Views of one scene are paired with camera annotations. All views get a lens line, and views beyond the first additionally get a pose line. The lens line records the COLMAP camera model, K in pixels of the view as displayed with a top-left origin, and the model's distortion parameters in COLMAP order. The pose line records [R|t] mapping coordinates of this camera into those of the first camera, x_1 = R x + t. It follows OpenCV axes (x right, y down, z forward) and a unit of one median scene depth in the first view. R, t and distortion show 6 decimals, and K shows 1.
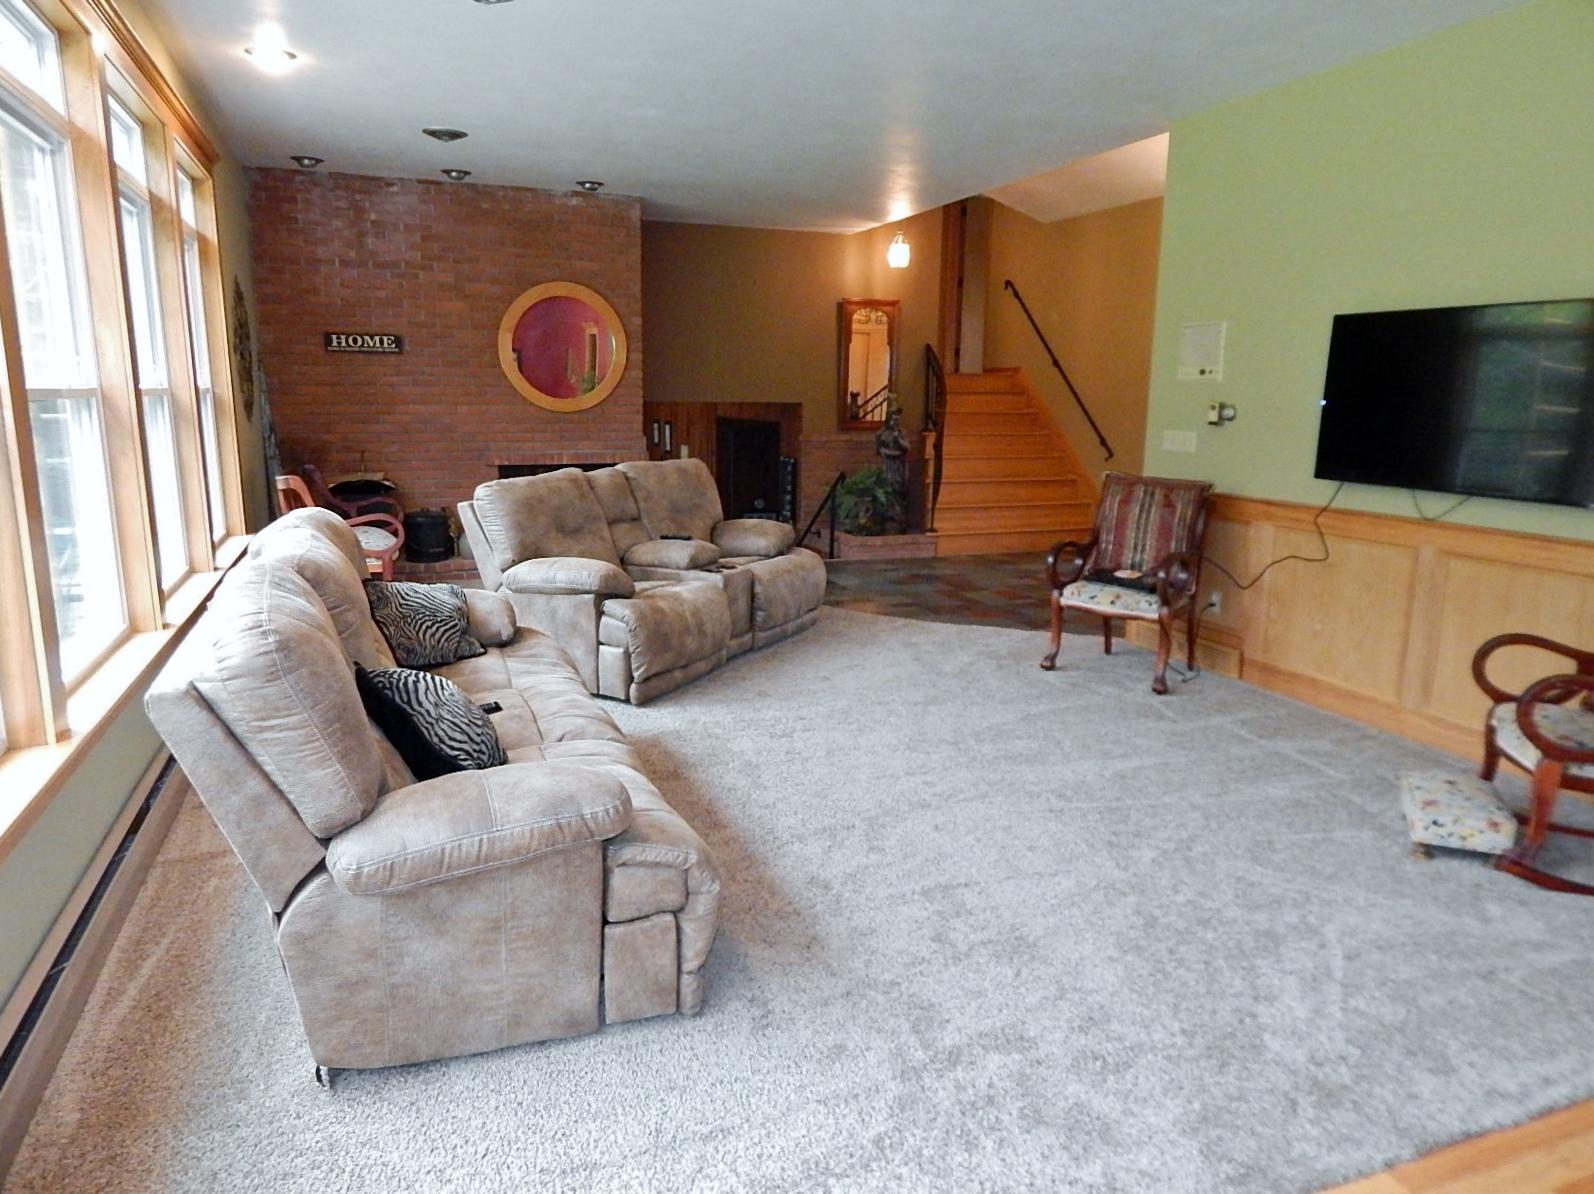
lens RADIAL K [[1059.1, 0, 796.1], [0, 1059.1, 587.6], [0, 0, 1]] dist [0.006364, -0.000989]
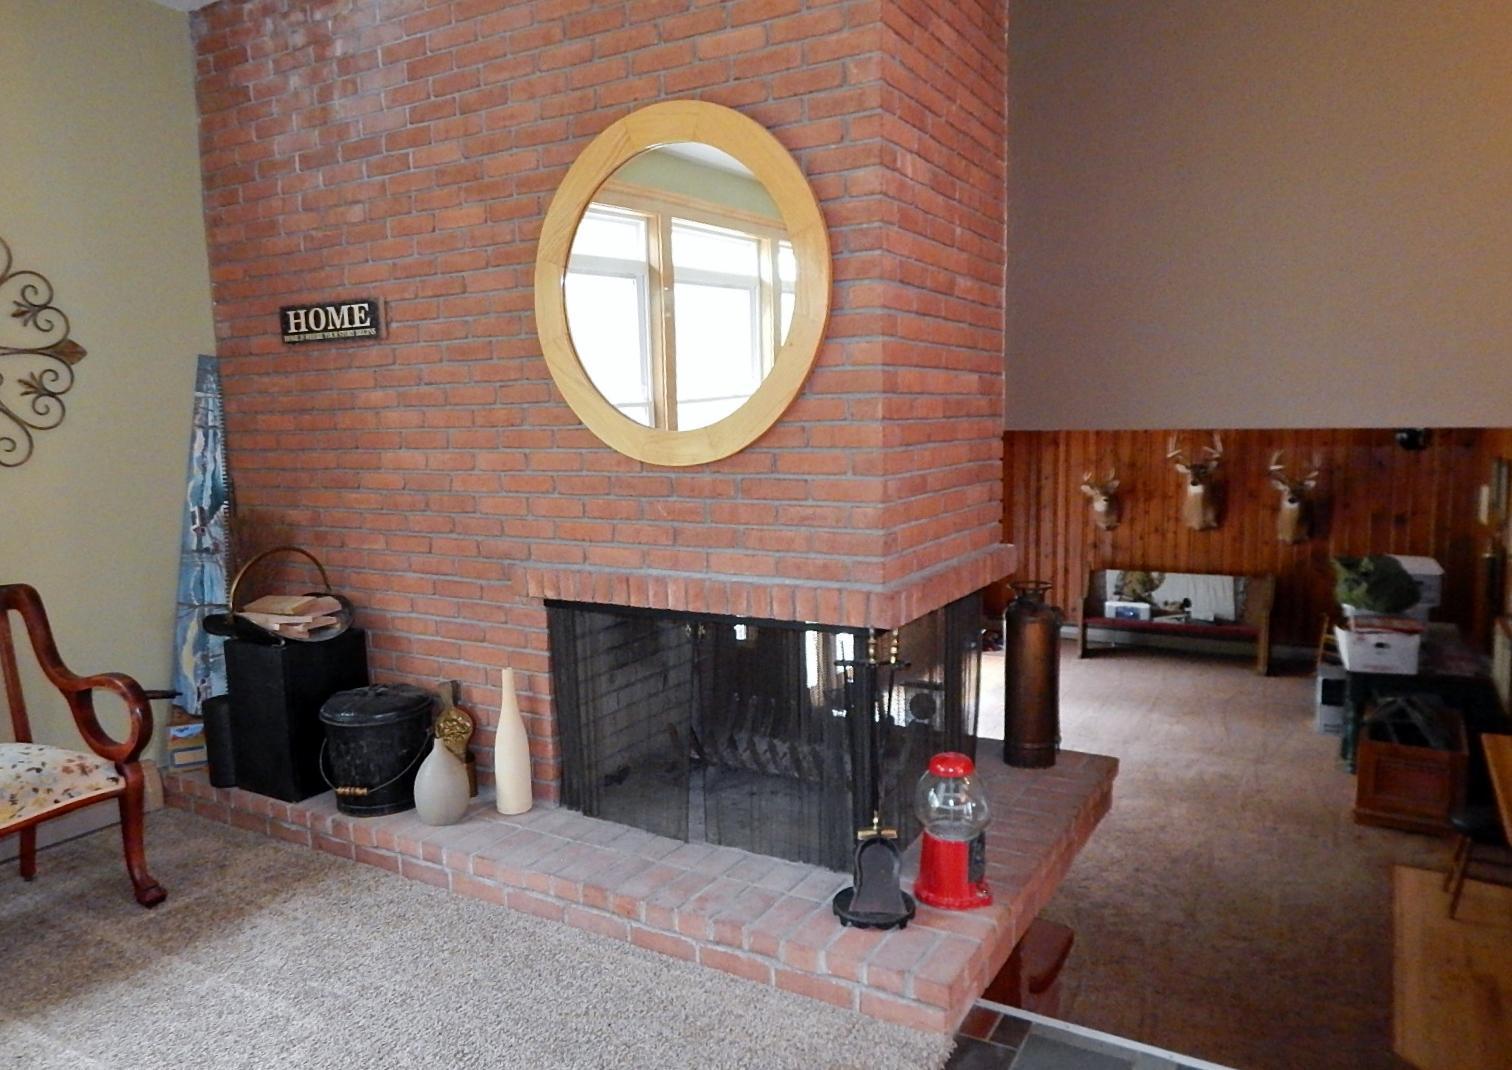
lens RADIAL K [[1056.0, 0, 753.4], [0, 1056.0, 528.7], [0, 0, 1]] dist [0.006116, -0.005290]
pose [[0.618906, 0.061349, -0.783066, 0.083643], [-0.117815, 0.992917, -0.015326, -0.148997], [0.776579, 0.101742, 0.621750, 0.835177]]
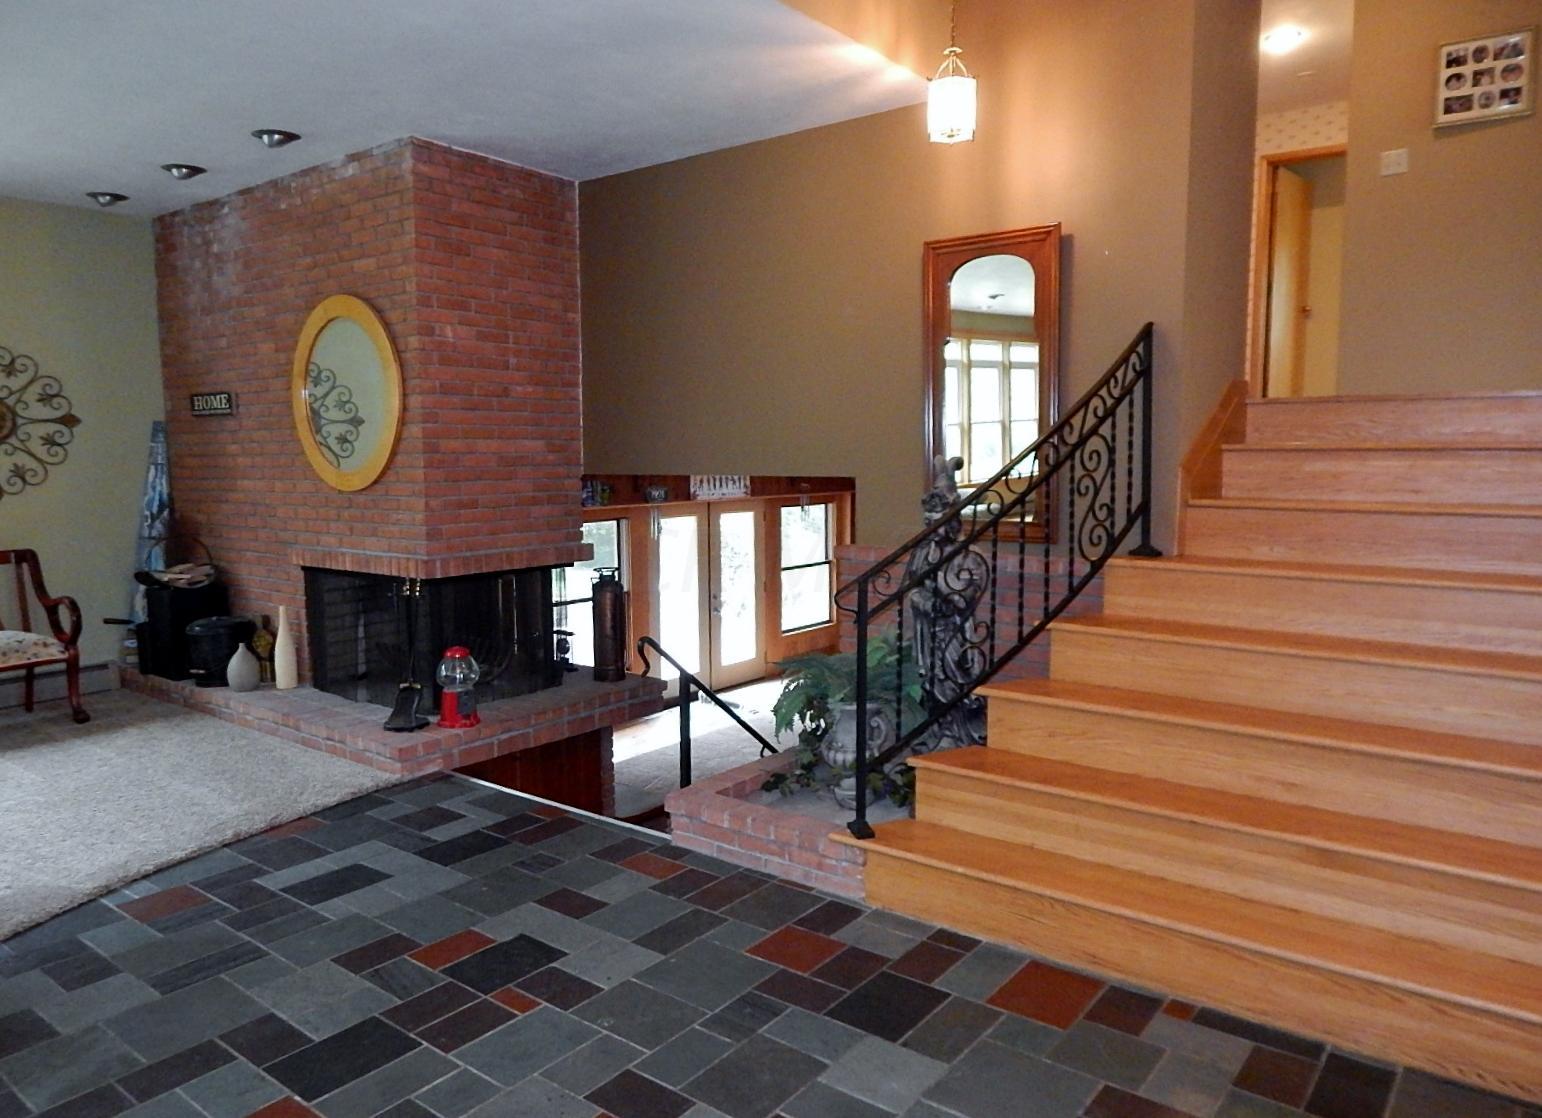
lens RADIAL K [[1056.8, 0, 774.2], [0, 1056.8, 552.3], [0, 0, 1]] dist [-0.004510, -0.000170]
pose [[0.519789, 0.066686, -0.851688, 0.495075], [-0.145450, 0.989301, -0.011308, -0.166637], [0.841822, 0.129755, 0.523927, 0.923684]]
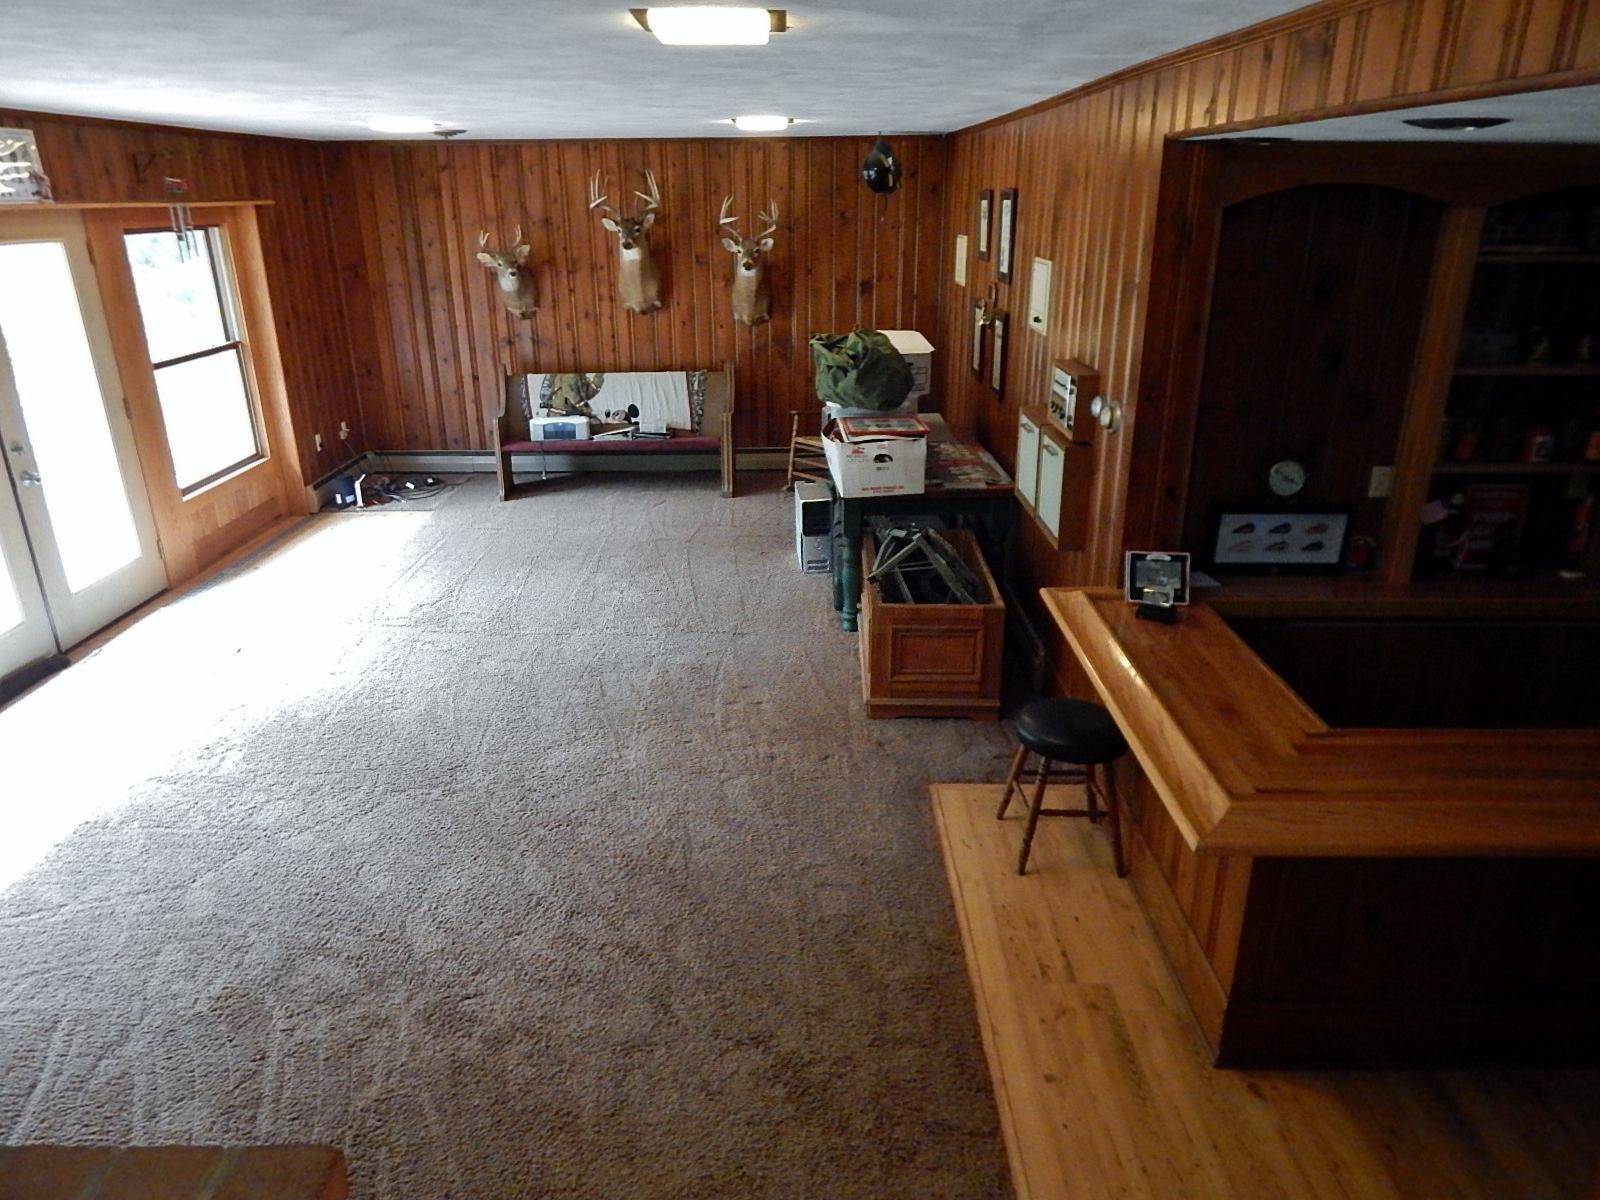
lens RADIAL K [[1063.1, 0, 799.1], [0, 1063.1, 590.6], [0, 0, 1]] dist [0.006364, -0.000989]
pose [[0.932618, 0.105658, -0.345050, -0.093139], [-0.045293, 0.982888, 0.178550, -0.160982], [0.358011, -0.150891, 0.921445, 1.180306]]
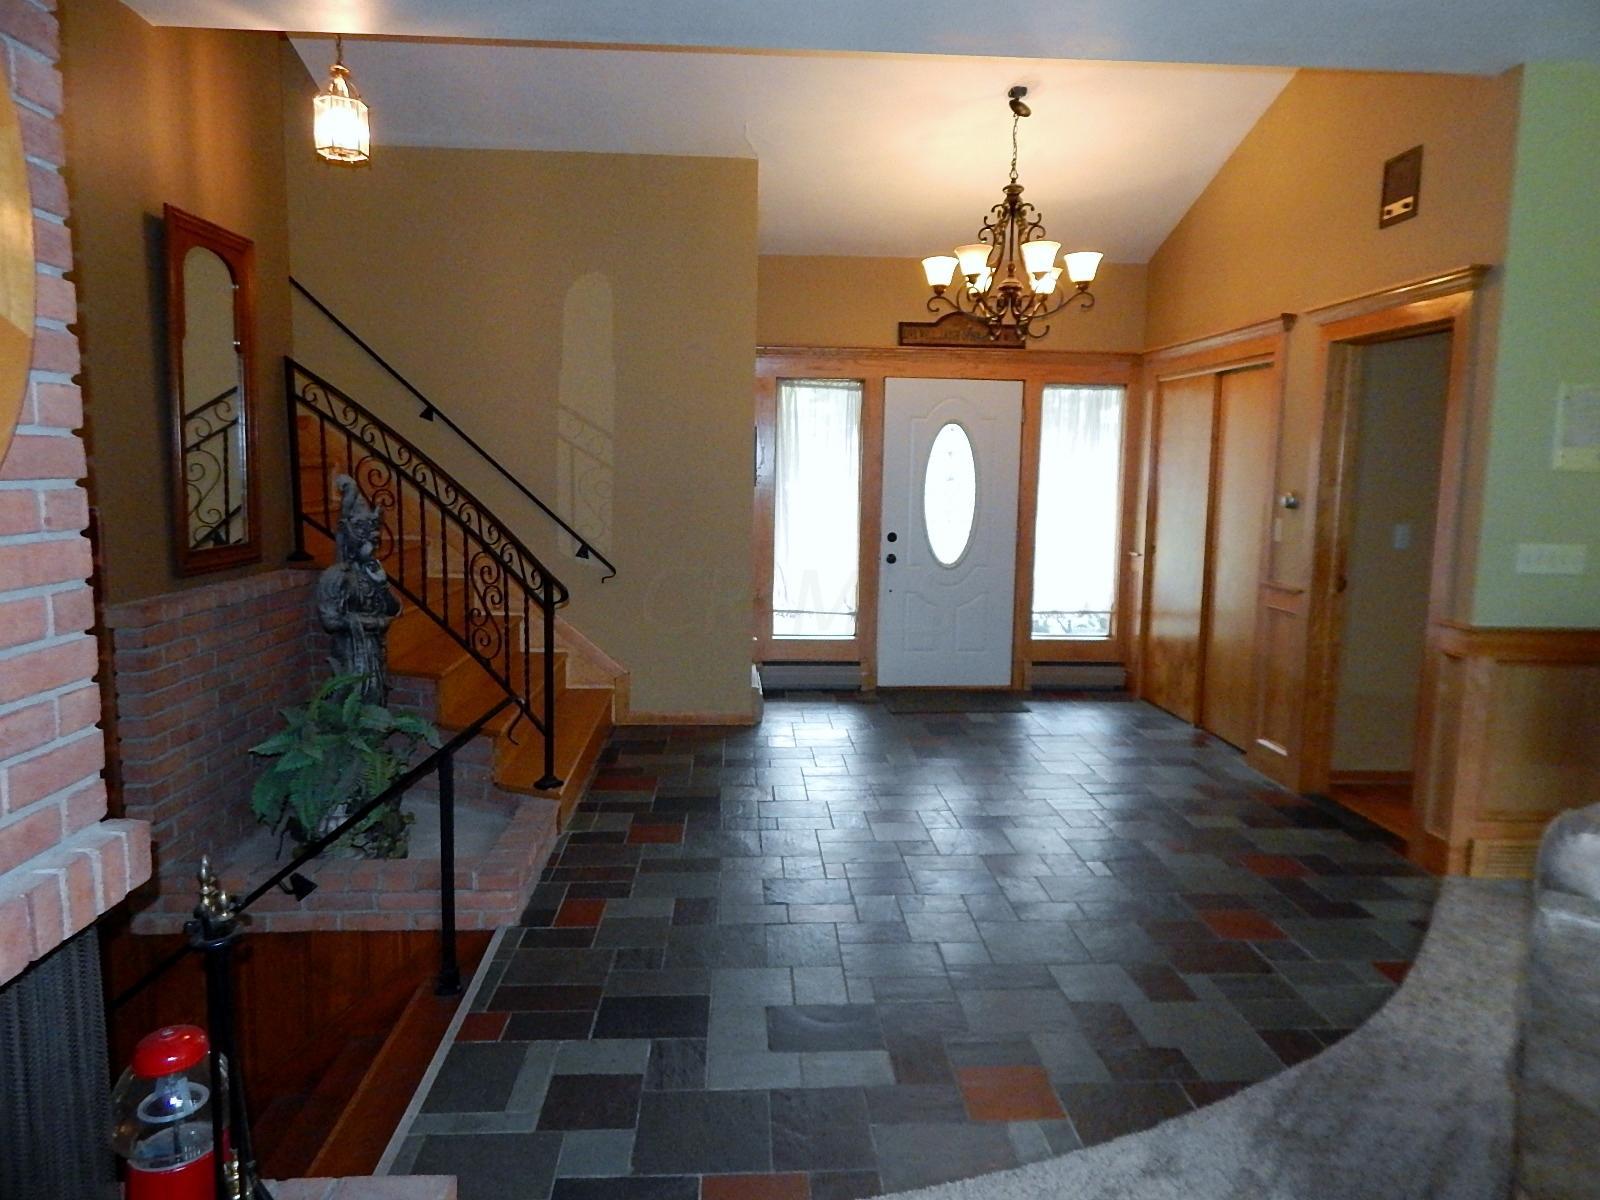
lens RADIAL K [[1063.1, 0, 799.1], [0, 1063.1, 590.6], [0, 0, 1]] dist [0.006364, -0.000989]
pose [[0.312040, -0.119213, 0.942560, -0.296126], [0.164672, 0.983867, 0.069922, -0.175649], [-0.935689, 0.133395, 0.326636, 0.892197]]
